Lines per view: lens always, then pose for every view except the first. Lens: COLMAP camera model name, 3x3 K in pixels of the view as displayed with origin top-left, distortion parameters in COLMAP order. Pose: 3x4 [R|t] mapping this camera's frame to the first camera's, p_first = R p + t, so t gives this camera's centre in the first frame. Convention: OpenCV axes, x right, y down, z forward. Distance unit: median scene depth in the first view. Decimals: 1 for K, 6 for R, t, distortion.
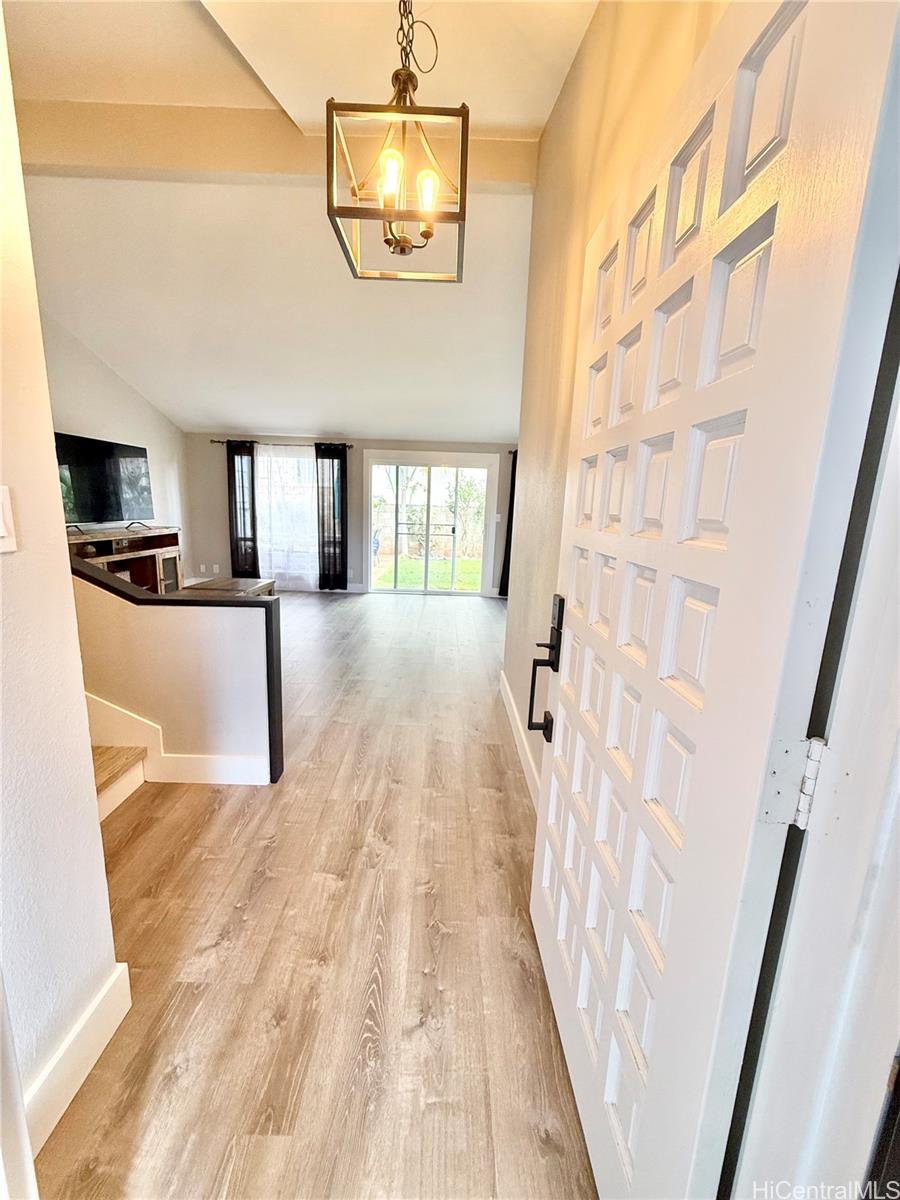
lens RADIAL K [[479.0, 0, 449.0], [0, 479.0, 596.5], [0, 0, 1]] dist [0.003316, 0.000602]
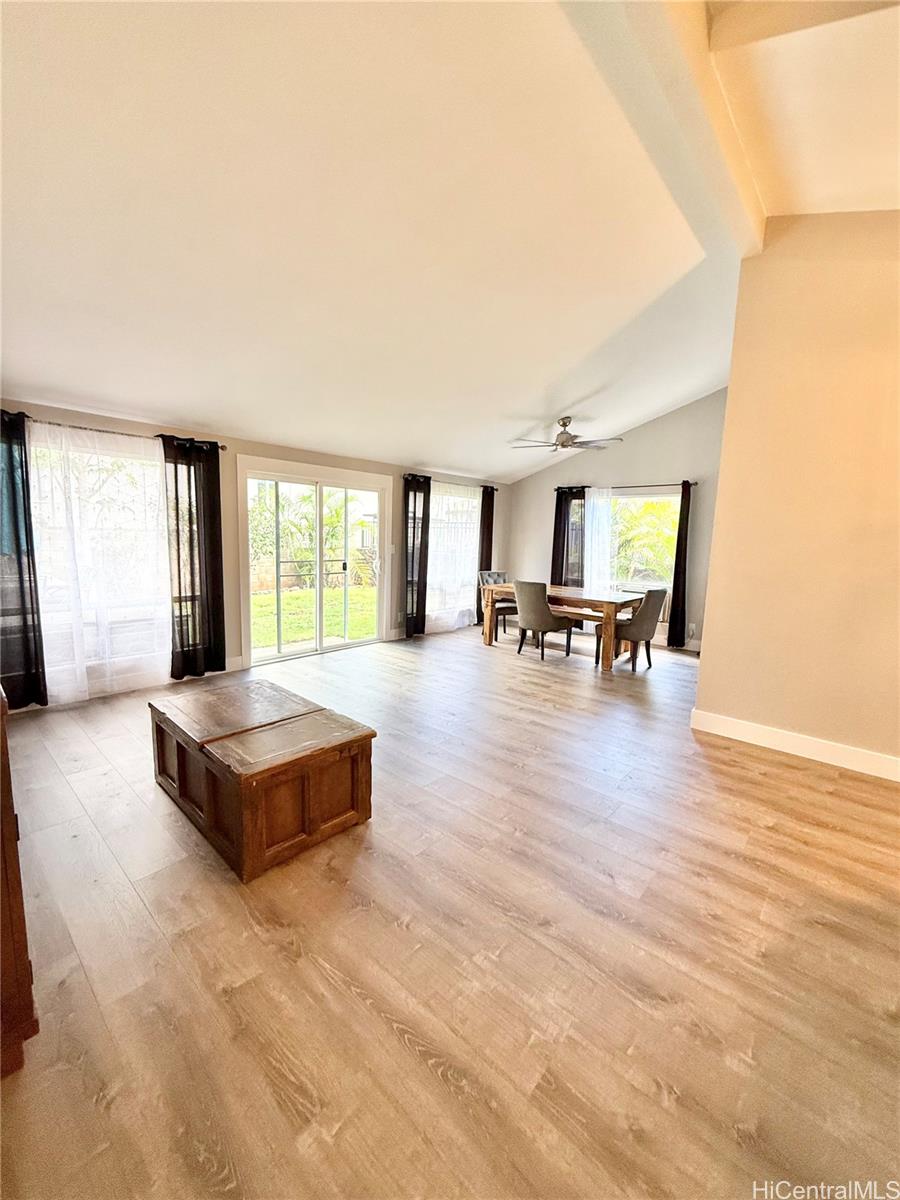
lens RADIAL K [[479.0, 0, 450.8], [0, 479.0, 596.2], [0, 0, 1]] dist [0.003316, 0.000602]
pose [[0.660640, -0.107858, 0.742915, -0.484357], [0.130979, 0.991006, 0.027403, -0.090307], [-0.739189, 0.079202, 0.668825, 0.348294]]
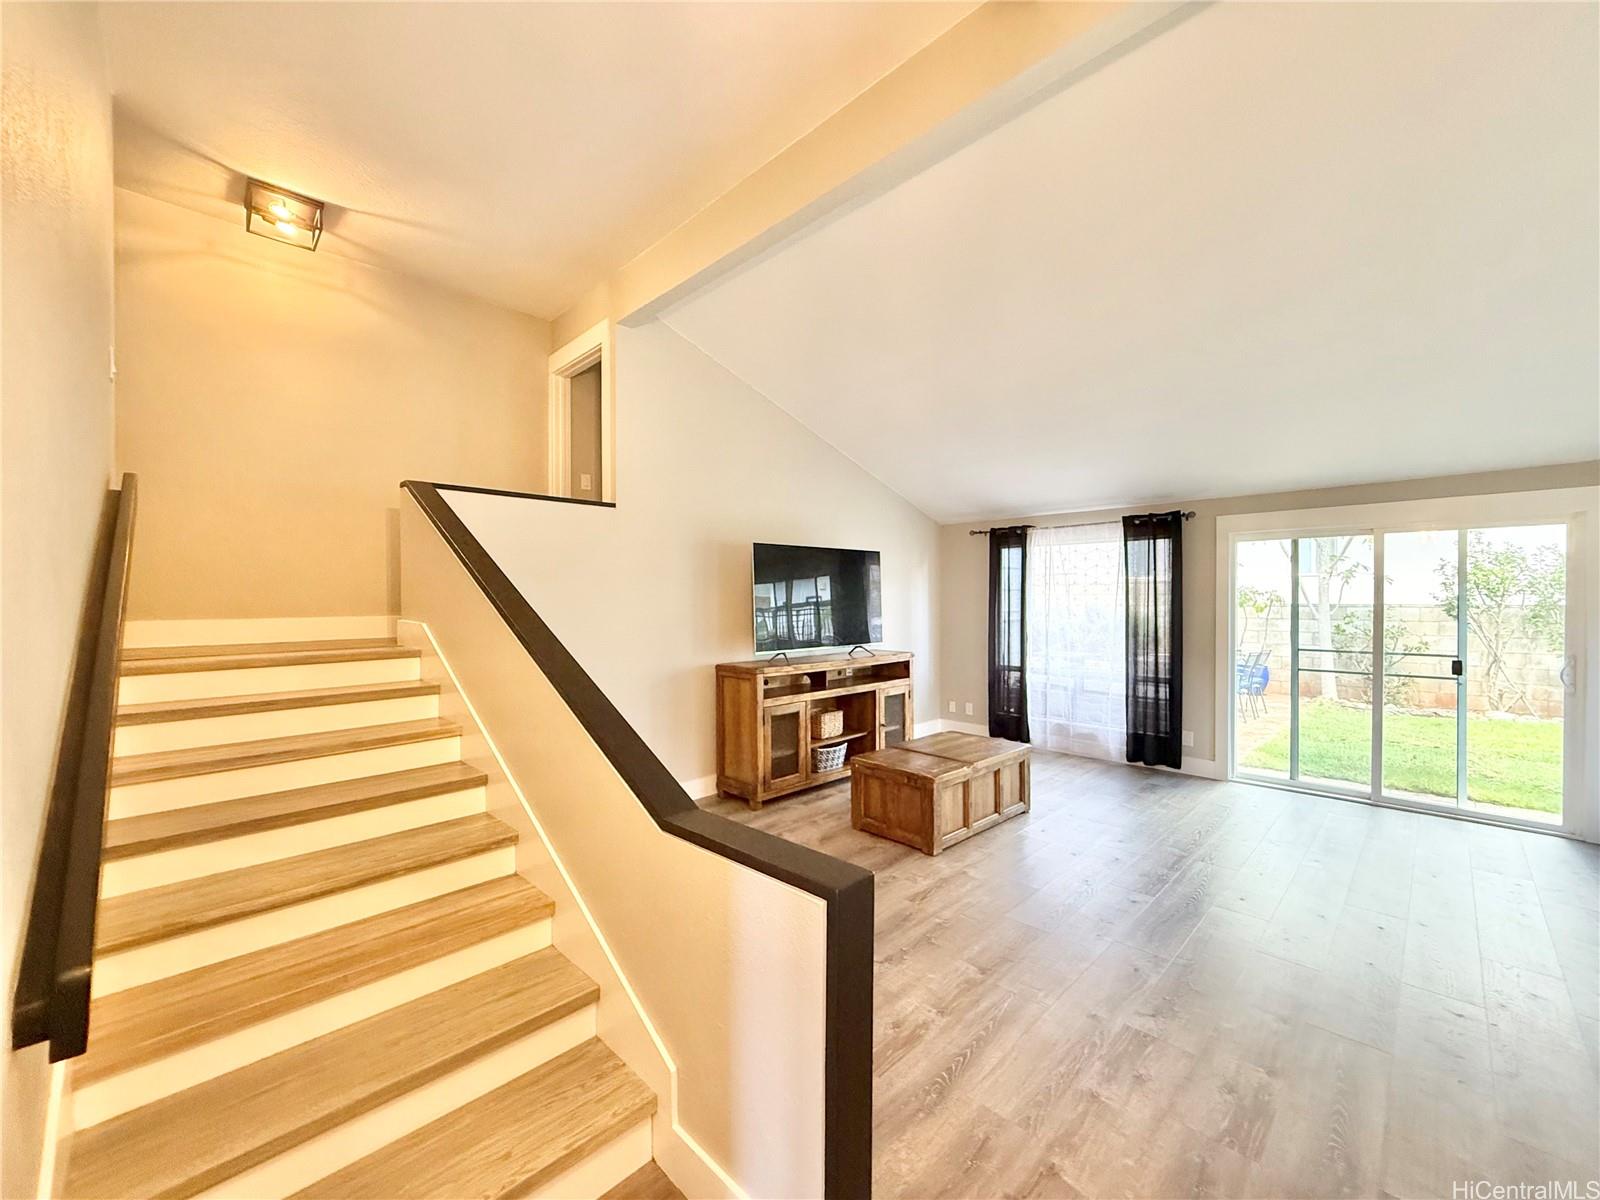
lens RADIAL K [[638.6, 0, 798.5], [0, 638.6, 600.6], [0, 0, 1]] dist [0.003316, 0.000602]
pose [[0.702340, -0.033924, -0.711033, 0.005408], [-0.106149, 0.982705, -0.151737, -0.045979], [0.703883, 0.182047, 0.686591, 0.162369]]
